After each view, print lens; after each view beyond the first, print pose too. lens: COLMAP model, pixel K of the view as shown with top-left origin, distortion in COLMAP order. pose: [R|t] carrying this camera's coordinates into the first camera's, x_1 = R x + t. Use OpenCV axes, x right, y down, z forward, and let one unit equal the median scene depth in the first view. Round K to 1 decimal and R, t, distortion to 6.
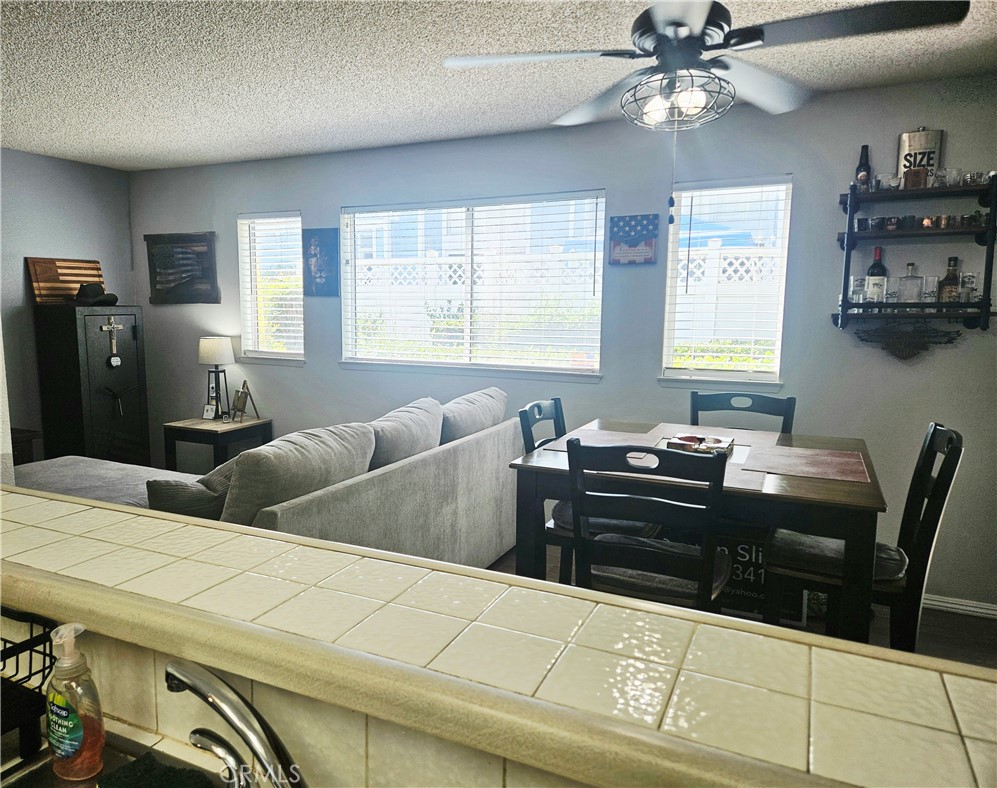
lens RADIAL K [[702.3, 0, 454.9], [0, 702.3, 394.0], [0, 0, 1]] dist [0.043327, -0.005624]
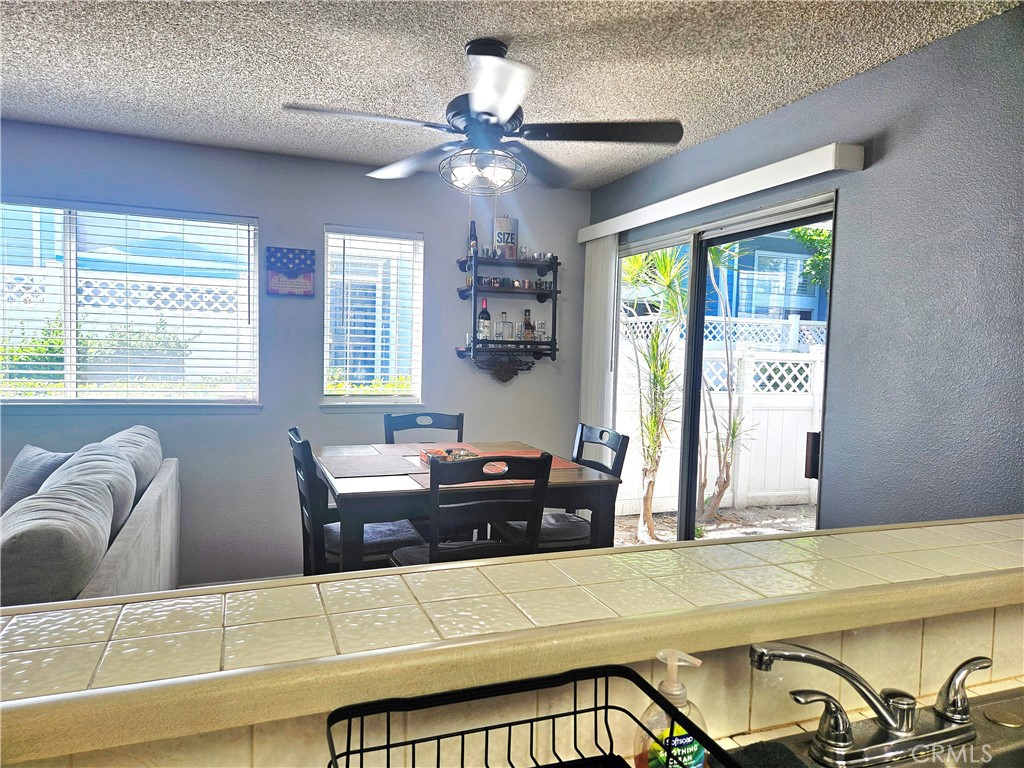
lens RADIAL K [[689.8, 0, 507.1], [0, 689.8, 386.6], [0, 0, 1]] dist [0.058750, -0.041270]
pose [[0.672484, -0.026216, 0.739647, -0.290372], [0.066284, 0.997490, -0.024910, -0.005989], [-0.737137, 0.065778, 0.672534, 0.099838]]
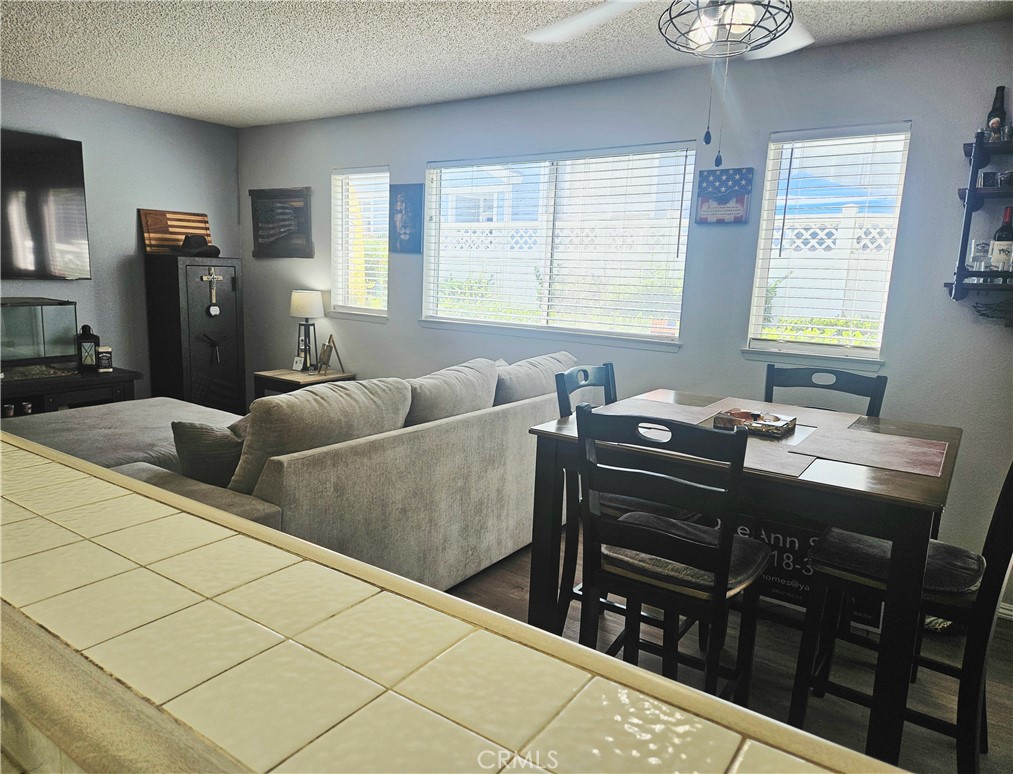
lens RADIAL K [[692.7, 0, 475.3], [0, 692.7, 385.6], [0, 0, 1]] dist [0.051353, -0.036582]
pose [[0.986644, 0.055650, -0.153089, 0.088937], [-0.050158, 0.997960, 0.039506, 0.005861], [0.154975, -0.031300, 0.987422, 0.051520]]
